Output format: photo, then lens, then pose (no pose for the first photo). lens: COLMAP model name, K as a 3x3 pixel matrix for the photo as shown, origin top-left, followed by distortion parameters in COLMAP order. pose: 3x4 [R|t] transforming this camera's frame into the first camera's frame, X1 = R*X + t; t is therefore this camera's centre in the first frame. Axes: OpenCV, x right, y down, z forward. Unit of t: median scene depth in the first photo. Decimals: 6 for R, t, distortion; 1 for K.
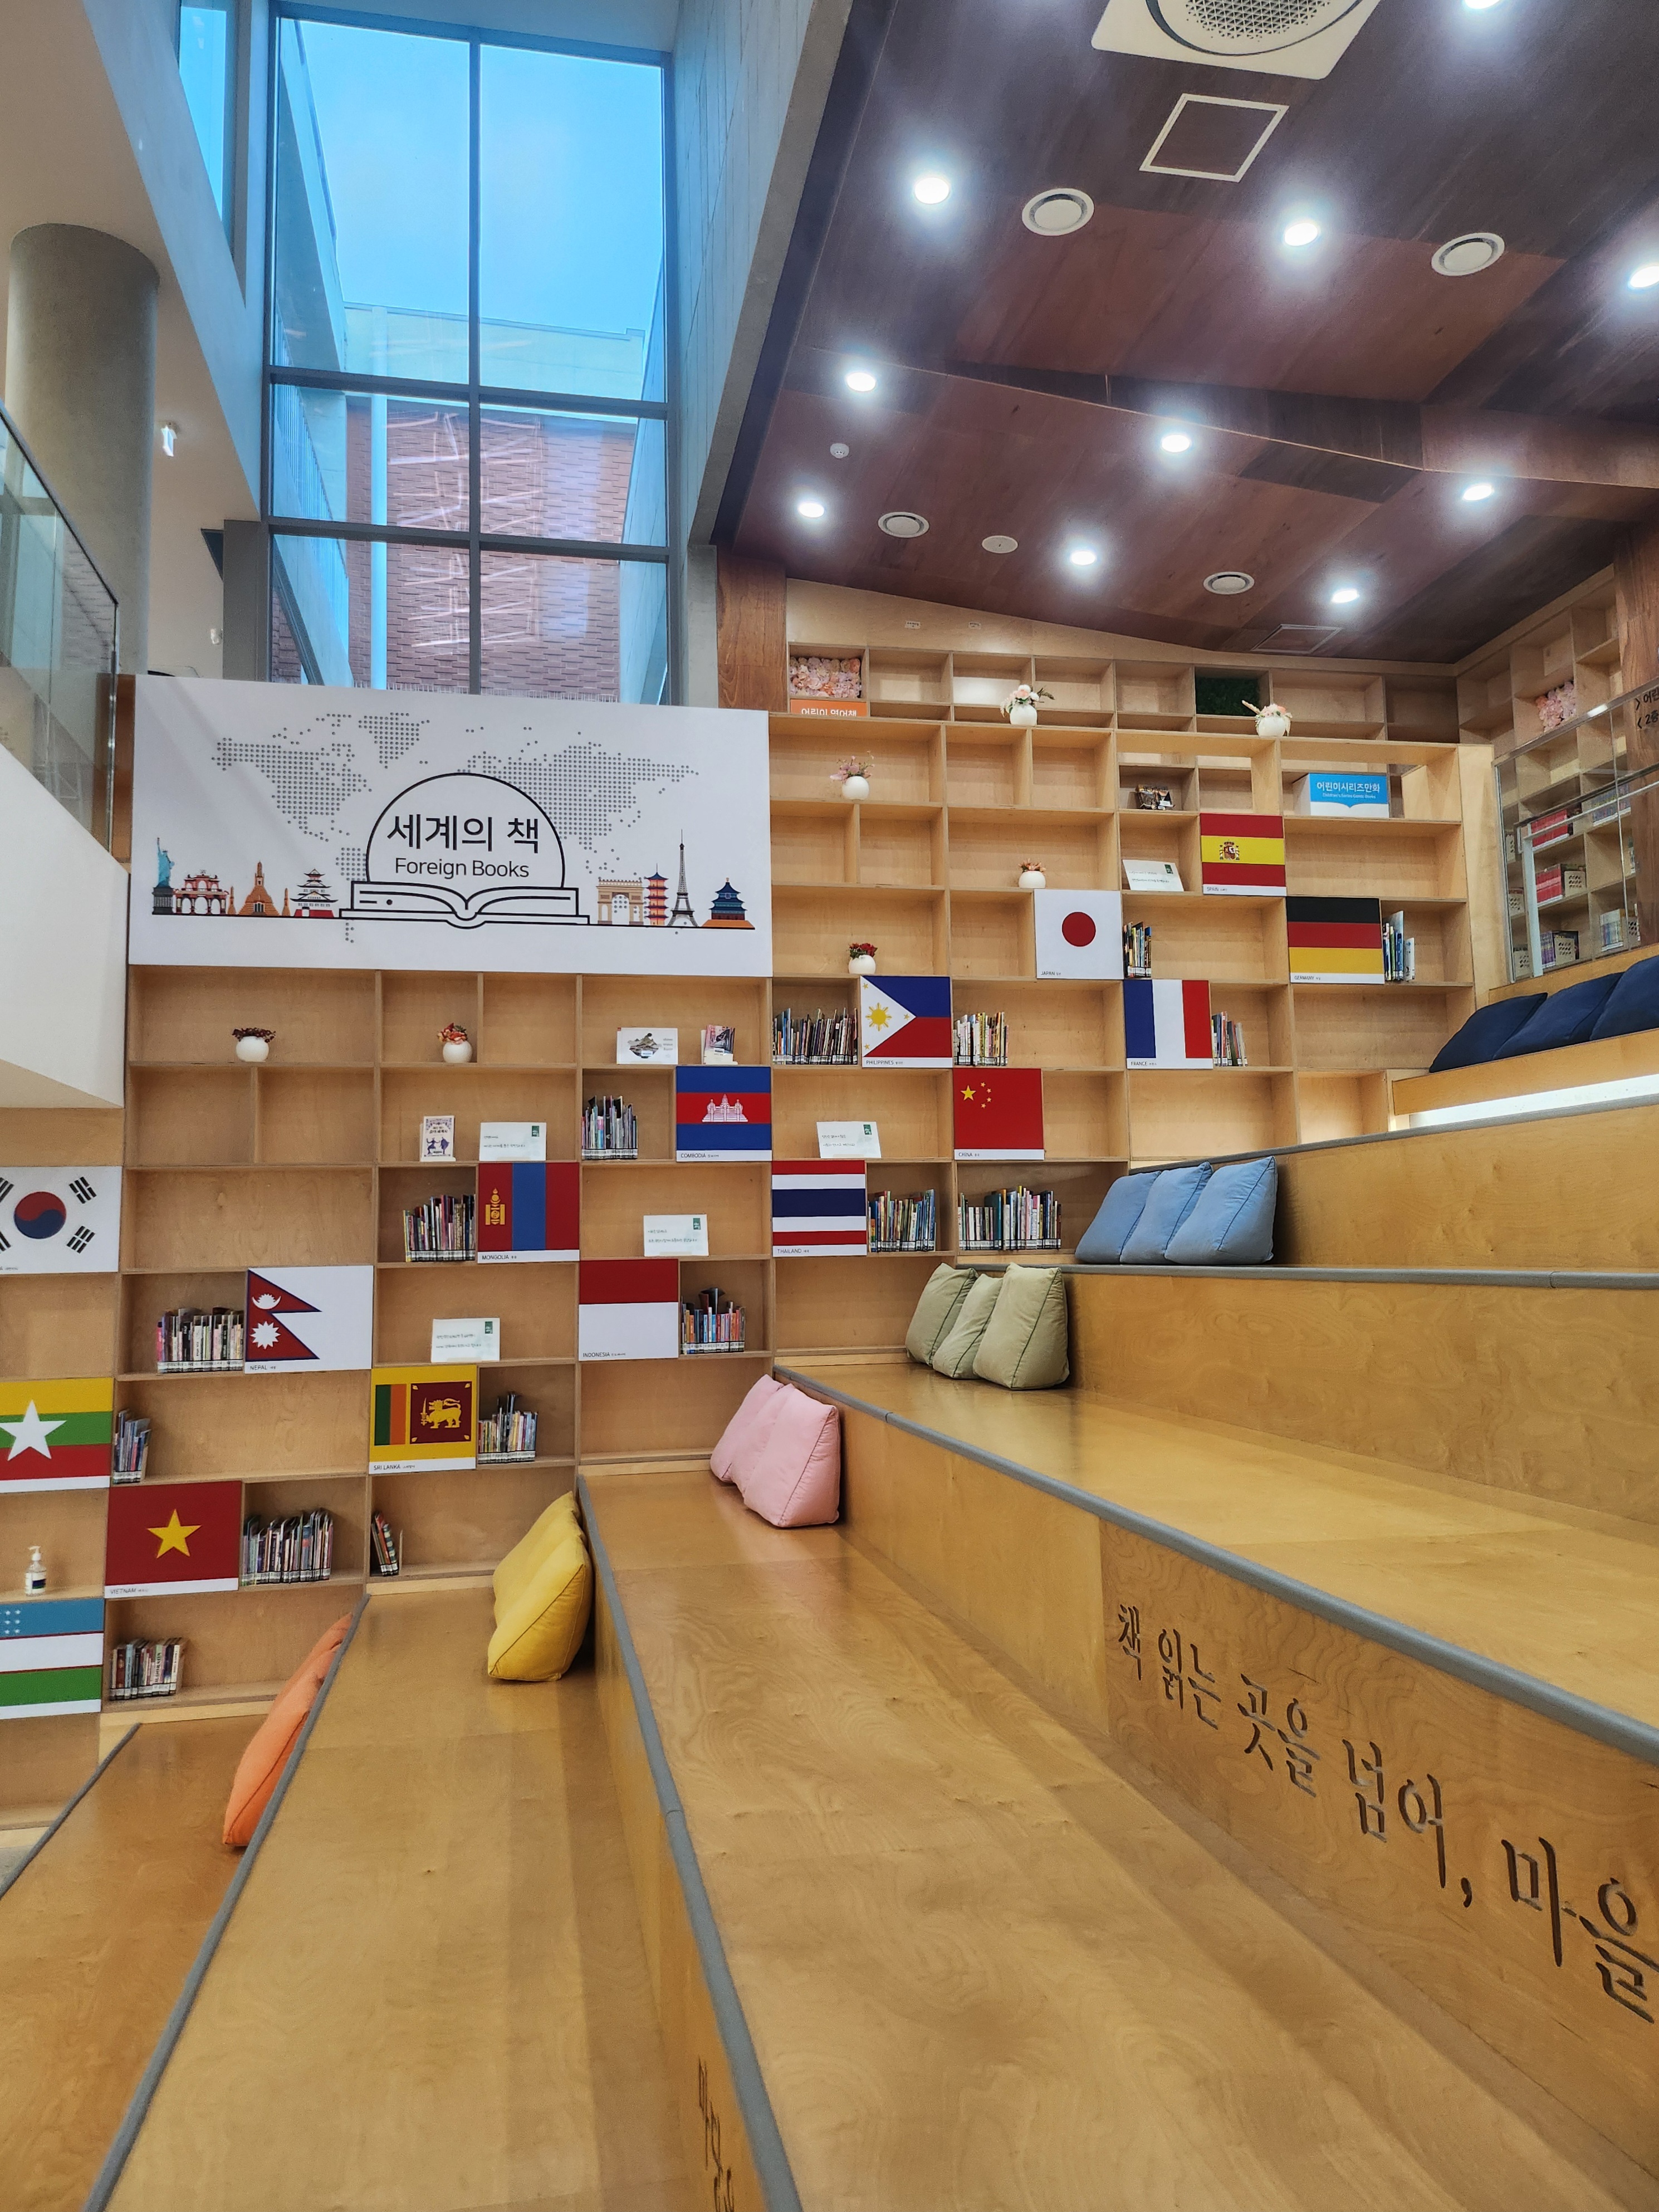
lens RADIAL K [[1544.4, 0, 829.5], [0, 1544.4, 1106.0], [0, 0, 1]] dist [0.050614, -0.001314]
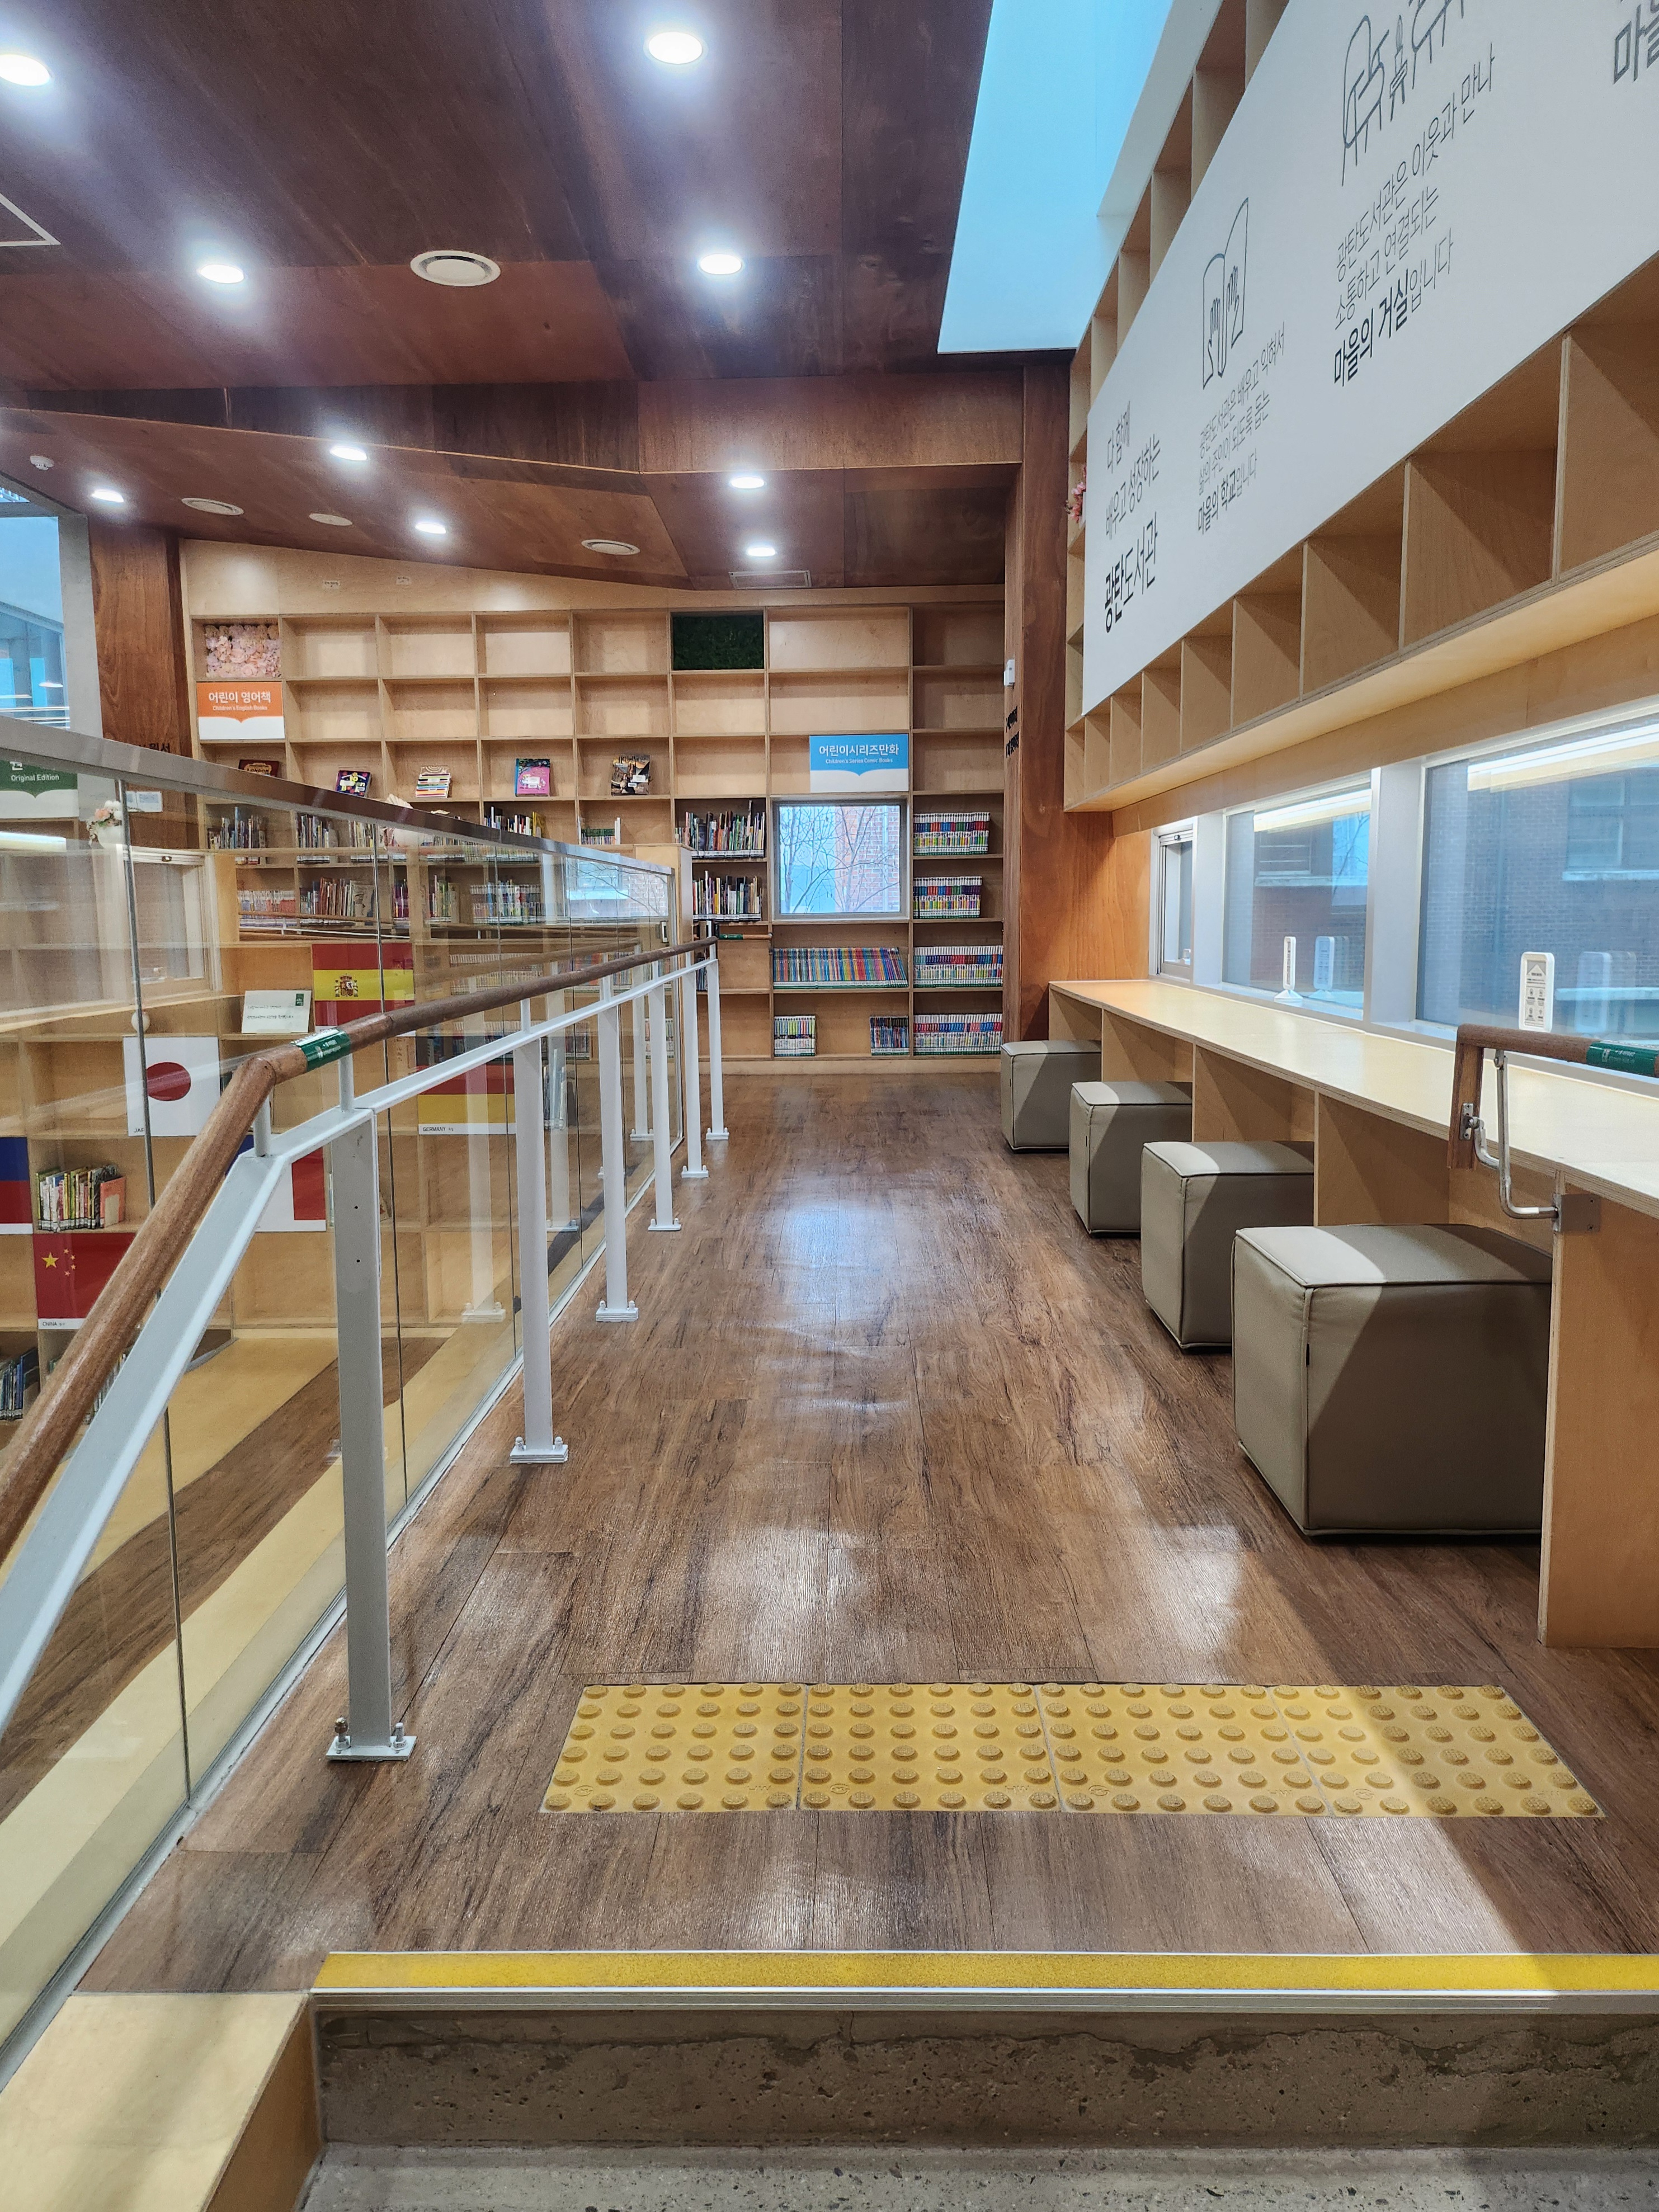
lens RADIAL K [[1544.4, 0, 829.5], [0, 1544.4, 1106.0], [0, 0, 1]] dist [0.050614, -0.001314]
pose [[0.977408, 0.033127, -0.208750, 0.761807], [0.015370, 0.973886, 0.226517, -0.313748], [0.210803, -0.224608, 0.951374, 0.205026]]
